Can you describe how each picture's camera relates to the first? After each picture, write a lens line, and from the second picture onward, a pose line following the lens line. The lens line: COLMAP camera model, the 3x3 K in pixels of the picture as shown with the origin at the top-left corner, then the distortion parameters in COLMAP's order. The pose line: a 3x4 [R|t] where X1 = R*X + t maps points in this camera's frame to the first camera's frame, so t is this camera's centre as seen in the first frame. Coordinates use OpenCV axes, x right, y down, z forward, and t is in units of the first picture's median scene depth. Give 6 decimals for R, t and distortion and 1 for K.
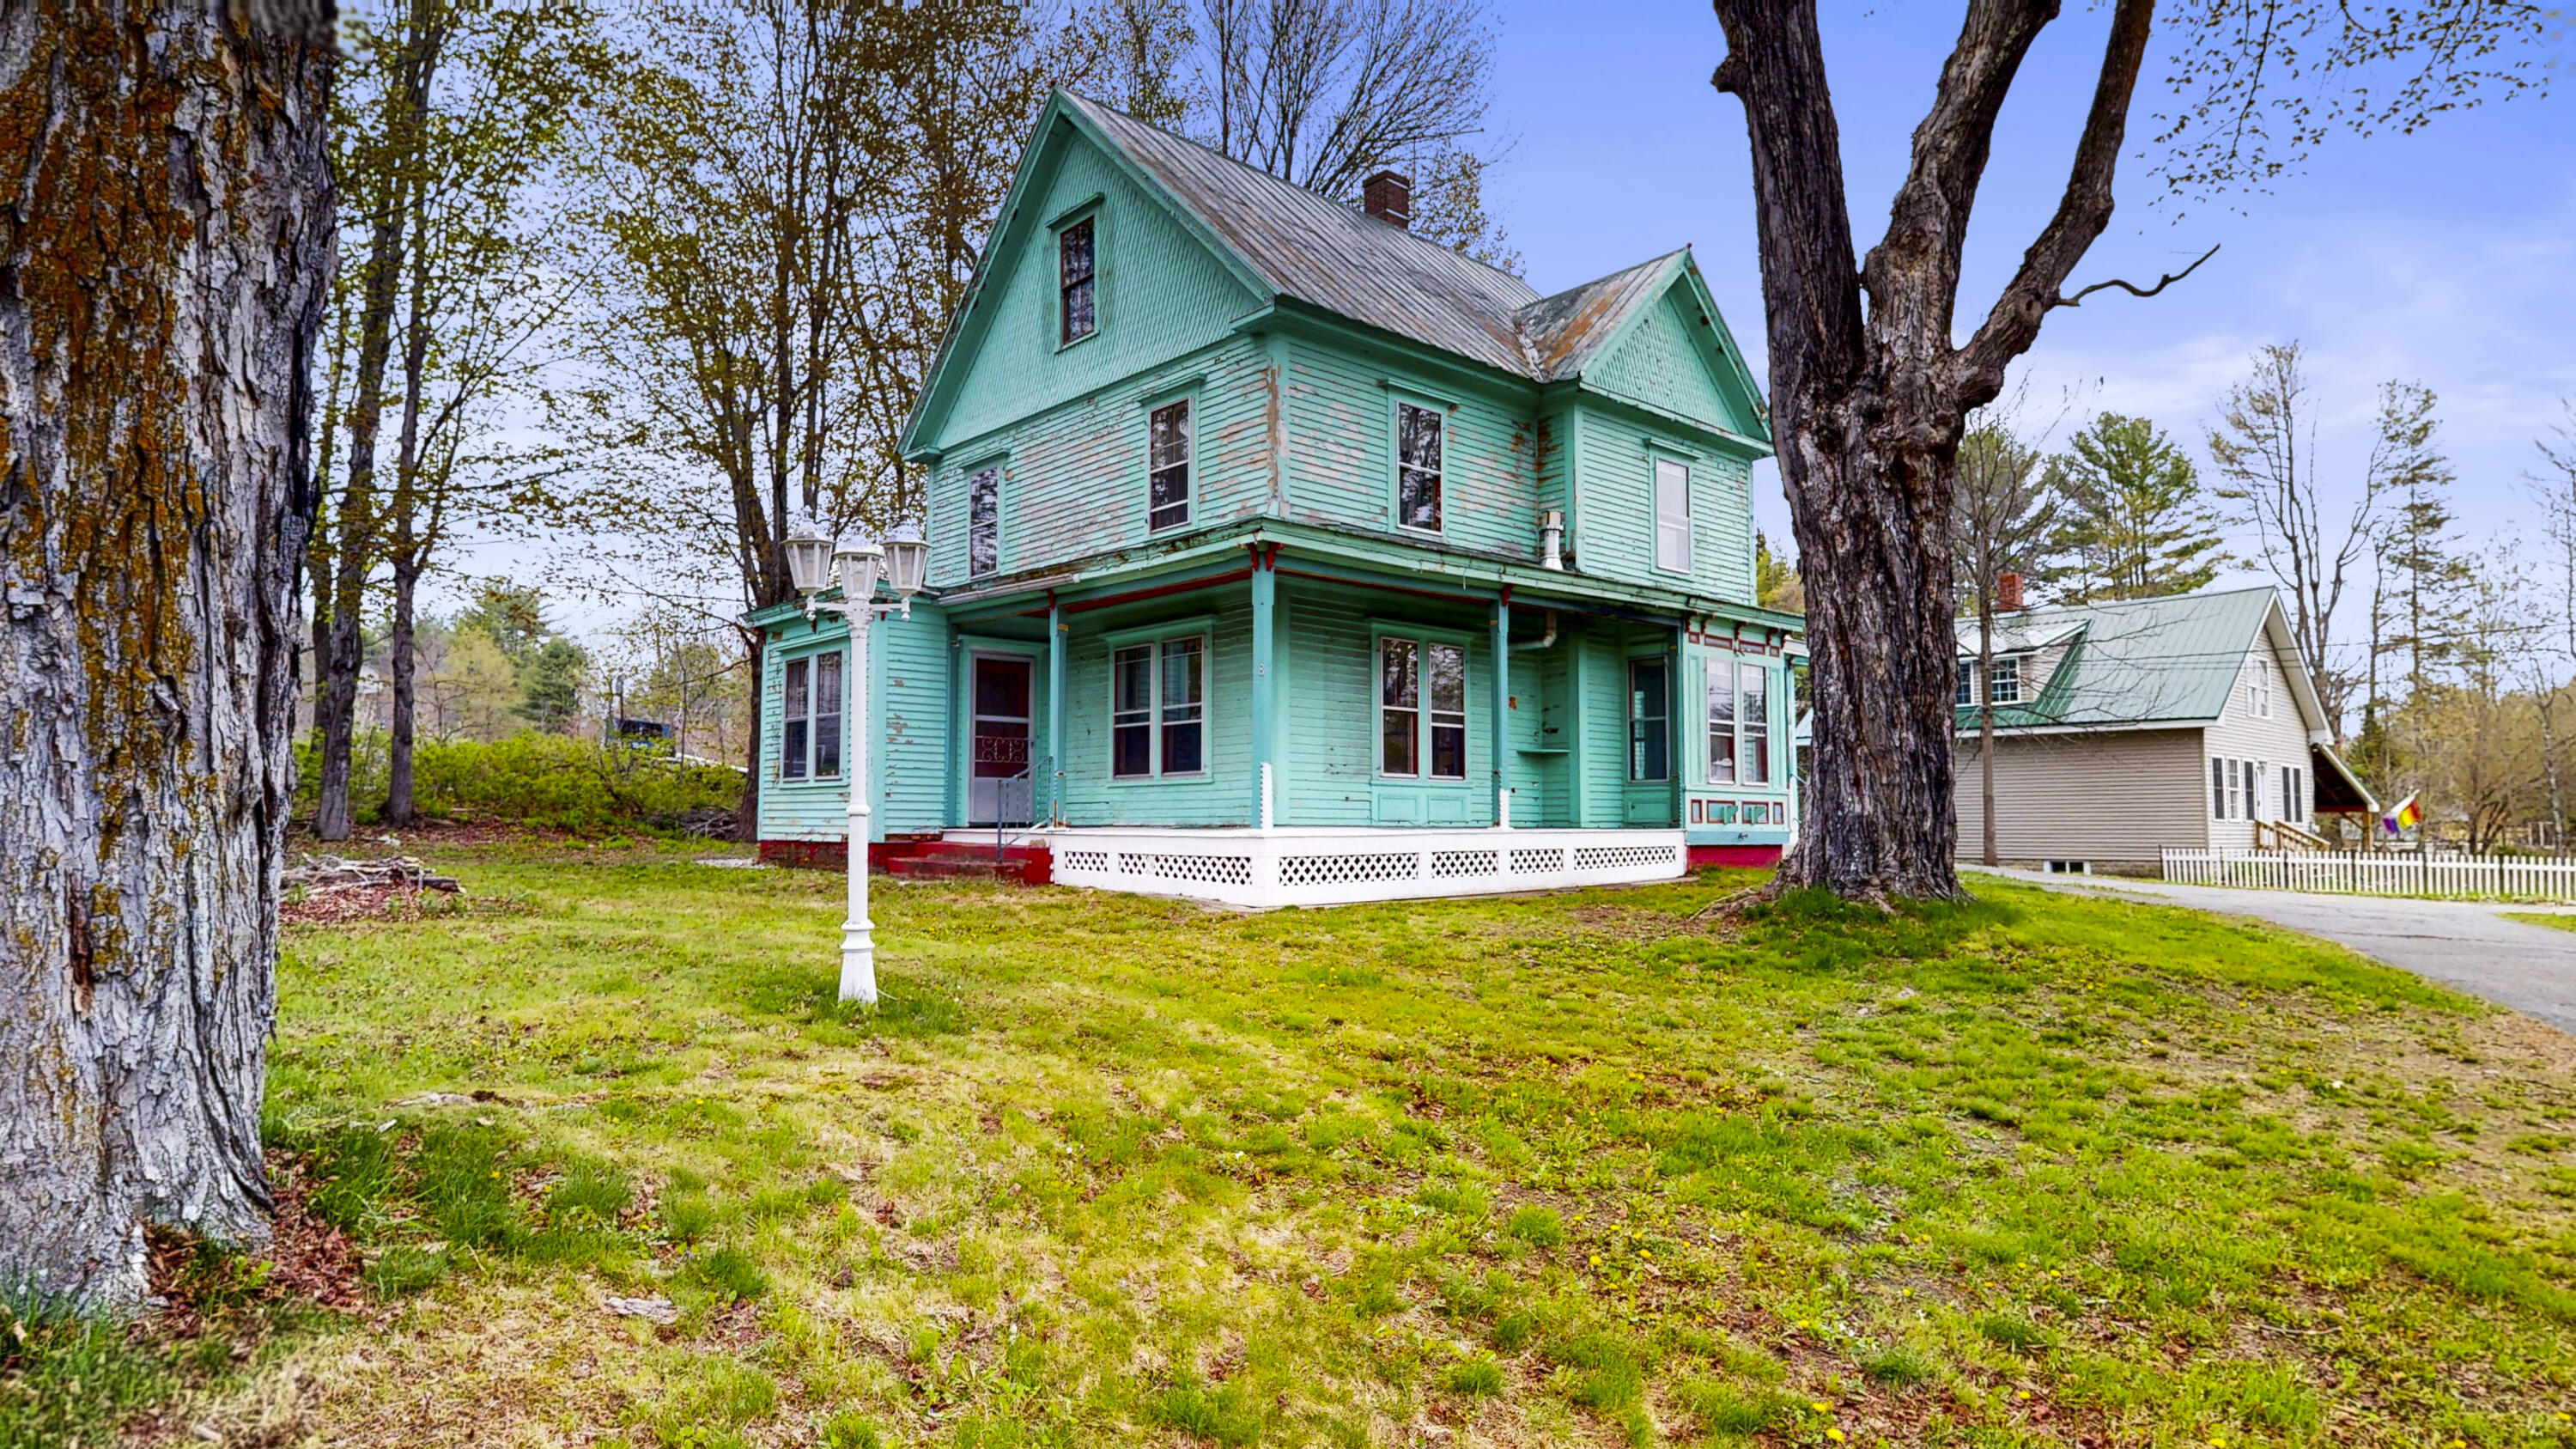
lens RADIAL K [[1481.1, 0, 1283.9], [0, 1481.1, 731.8], [0, 0, 1]] dist [-0.004079, 0.000862]
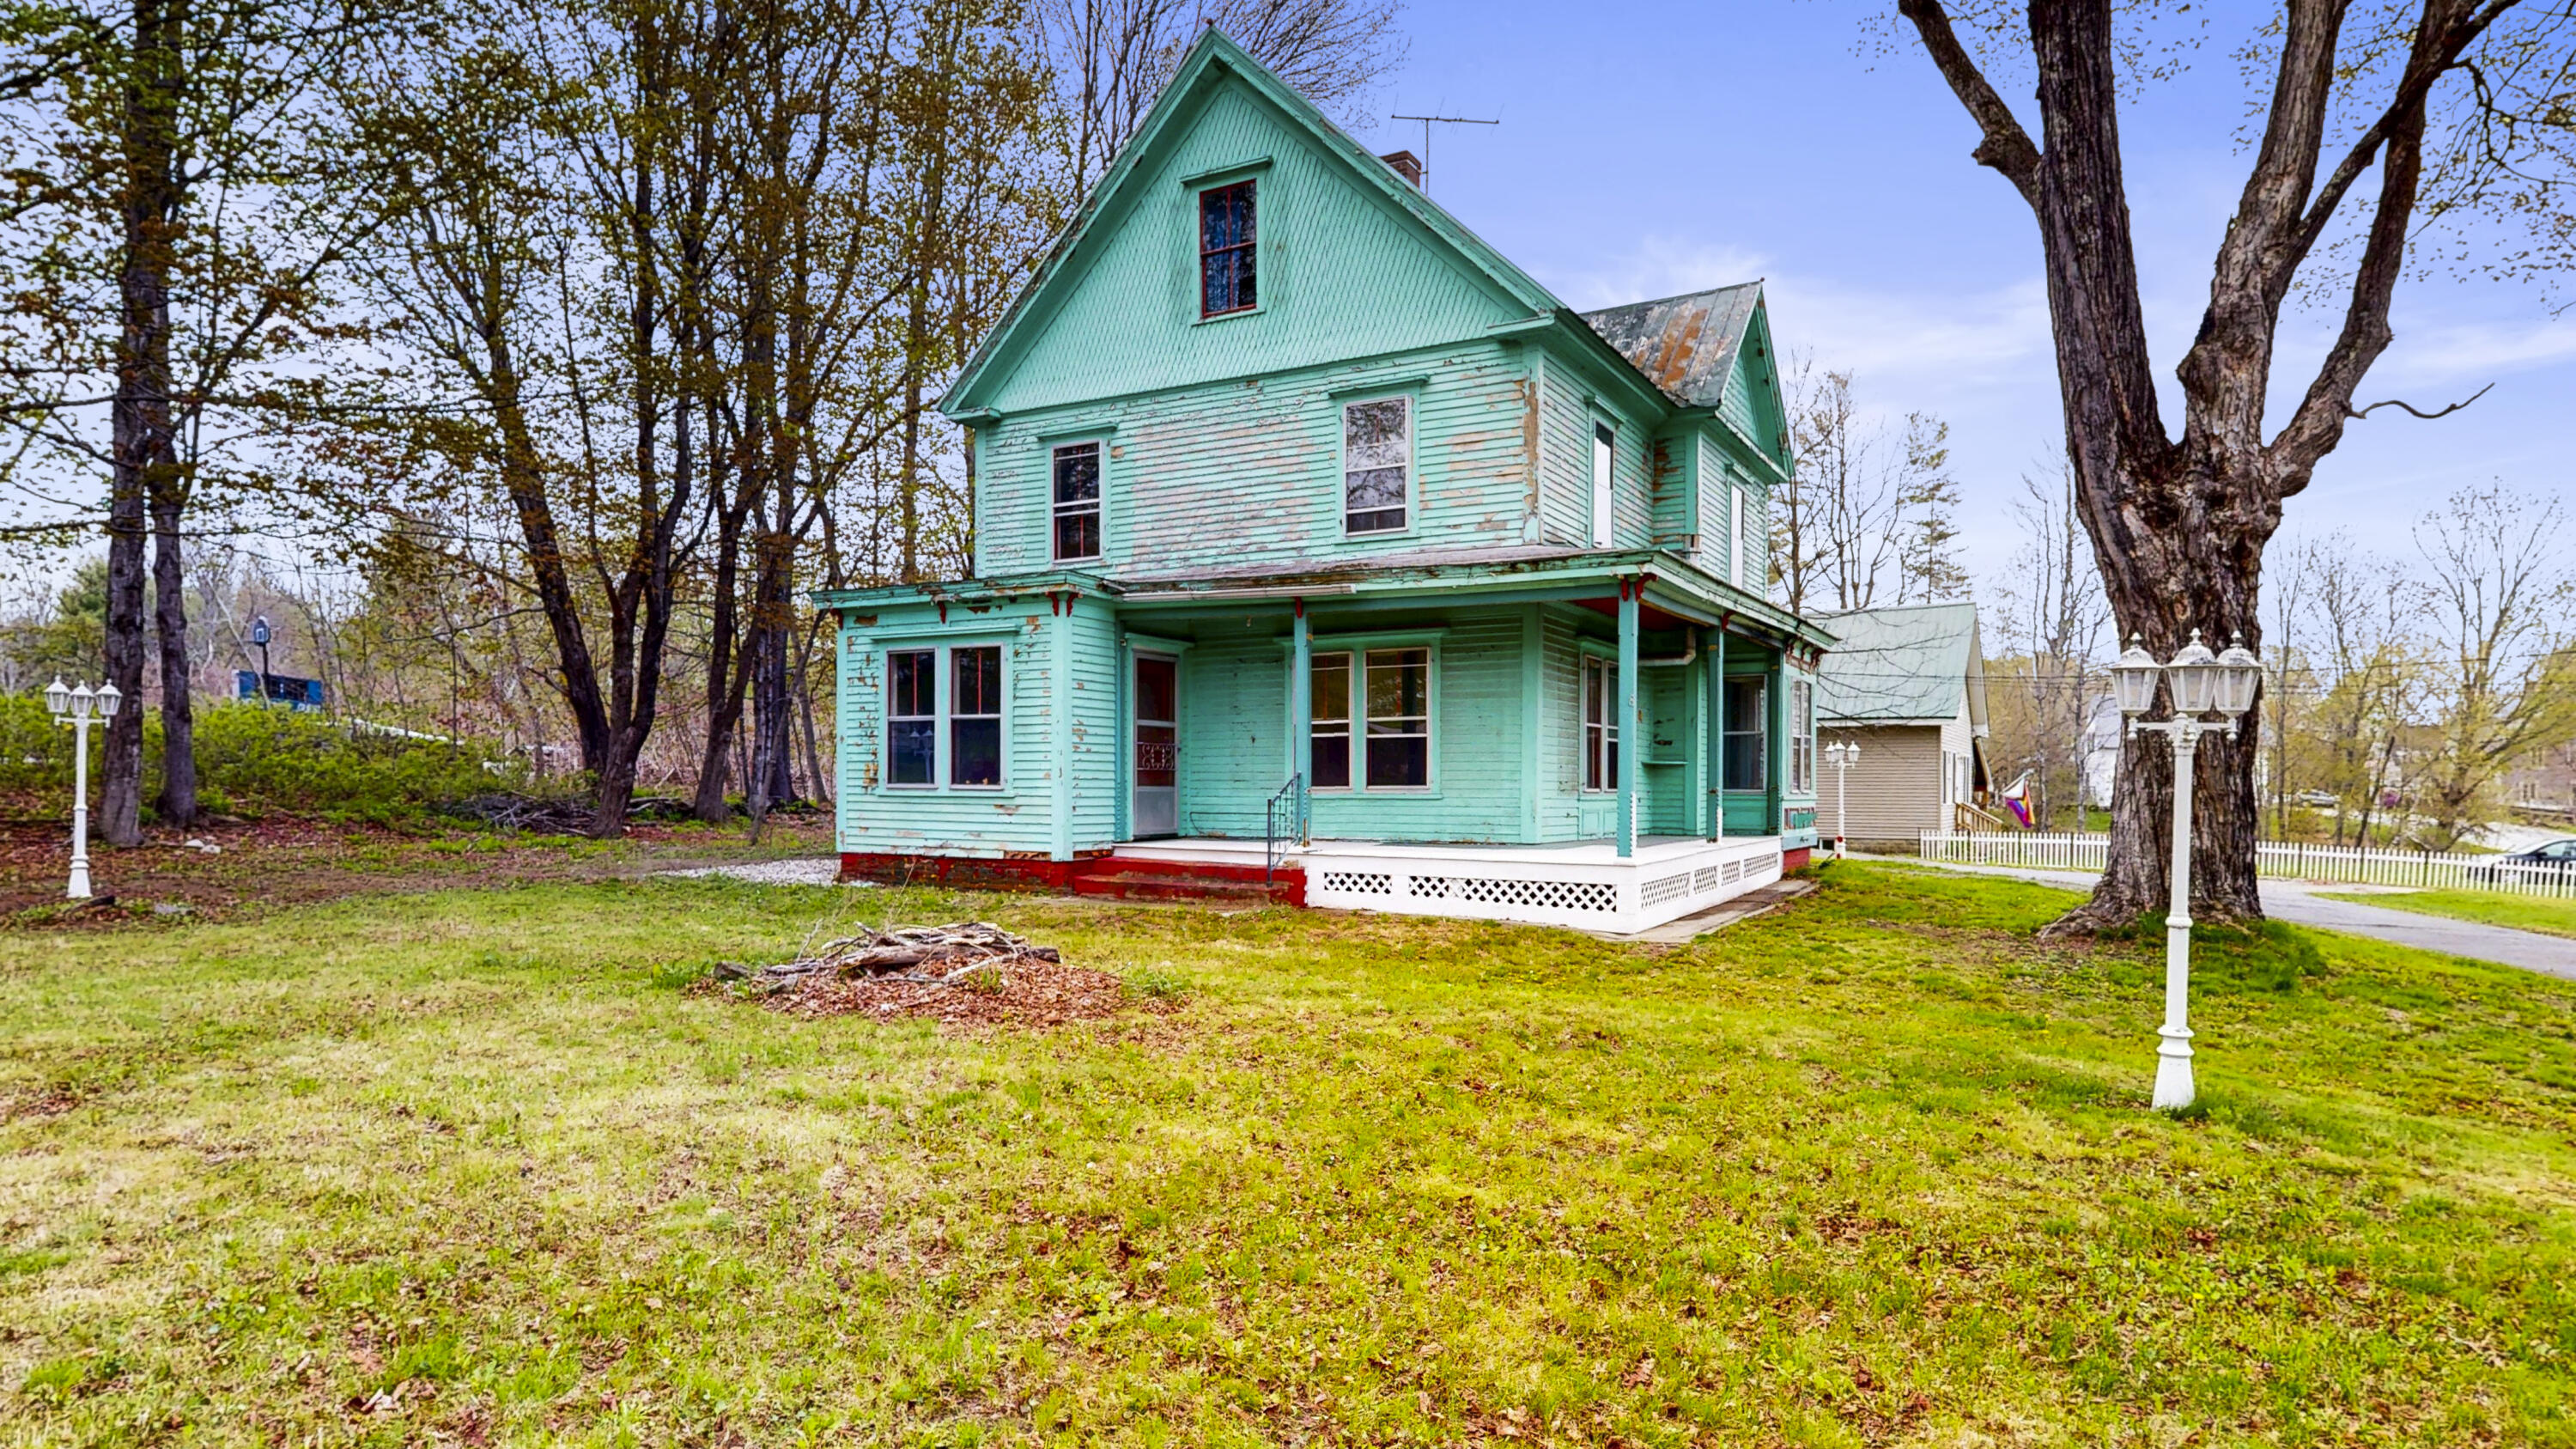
lens RADIAL K [[1481.1, 0, 1415.2], [0, 1481.1, 821.8], [0, 0, 1]] dist [-0.004079, 0.000862]
pose [[0.946284, -0.003316, 0.323321, -0.374650], [-0.024134, 0.996434, 0.080852, -0.029235], [-0.322436, -0.084312, 0.942829, 0.068495]]
